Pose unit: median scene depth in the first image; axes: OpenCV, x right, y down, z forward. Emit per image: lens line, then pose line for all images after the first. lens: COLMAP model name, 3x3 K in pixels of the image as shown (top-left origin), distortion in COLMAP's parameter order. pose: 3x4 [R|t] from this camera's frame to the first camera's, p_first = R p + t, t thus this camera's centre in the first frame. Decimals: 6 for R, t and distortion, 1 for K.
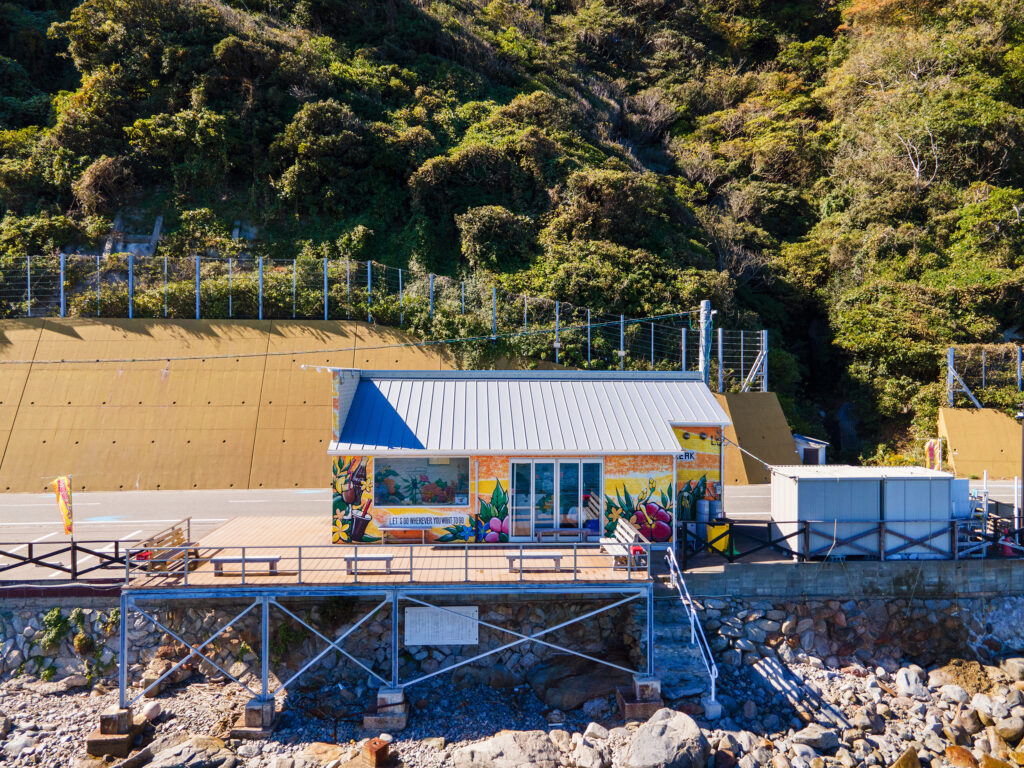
lens RADIAL K [[723.0, 0, 519.3], [0, 723.0, 380.2], [0, 0, 1]] dist [0.037024, 0.000645]
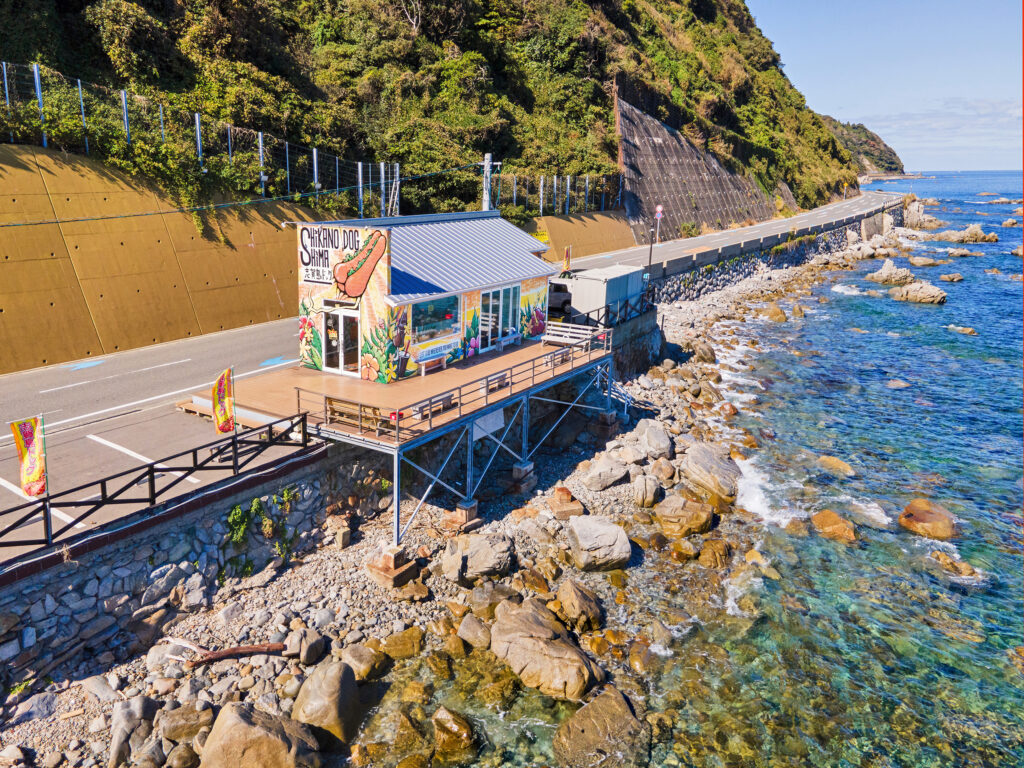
lens RADIAL K [[756.9, 0, 511.6], [0, 756.9, 330.0], [0, 0, 1]] dist [0.001414, 0.036423]
pose [[0.590919, -0.166567, 0.789348, -0.569808], [0.005158, 0.979213, 0.202770, -0.050879], [-0.806714, -0.115749, 0.579495, 0.093805]]
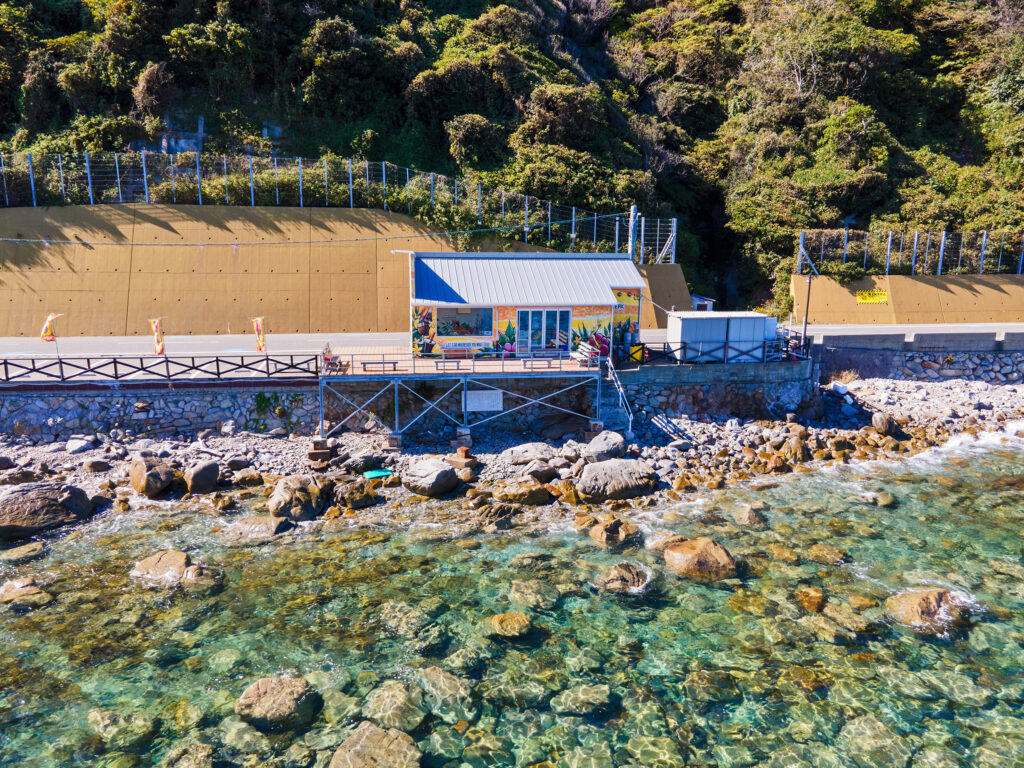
lens RADIAL K [[723.0, 0, 519.3], [0, 723.0, 380.2], [0, 0, 1]] dist [0.037024, 0.000645]
pose [[0.994776, -0.013621, 0.101171, -0.097671], [-0.005409, 0.982633, 0.185483, -0.020694], [-0.101940, -0.185061, 0.977425, -0.366048]]
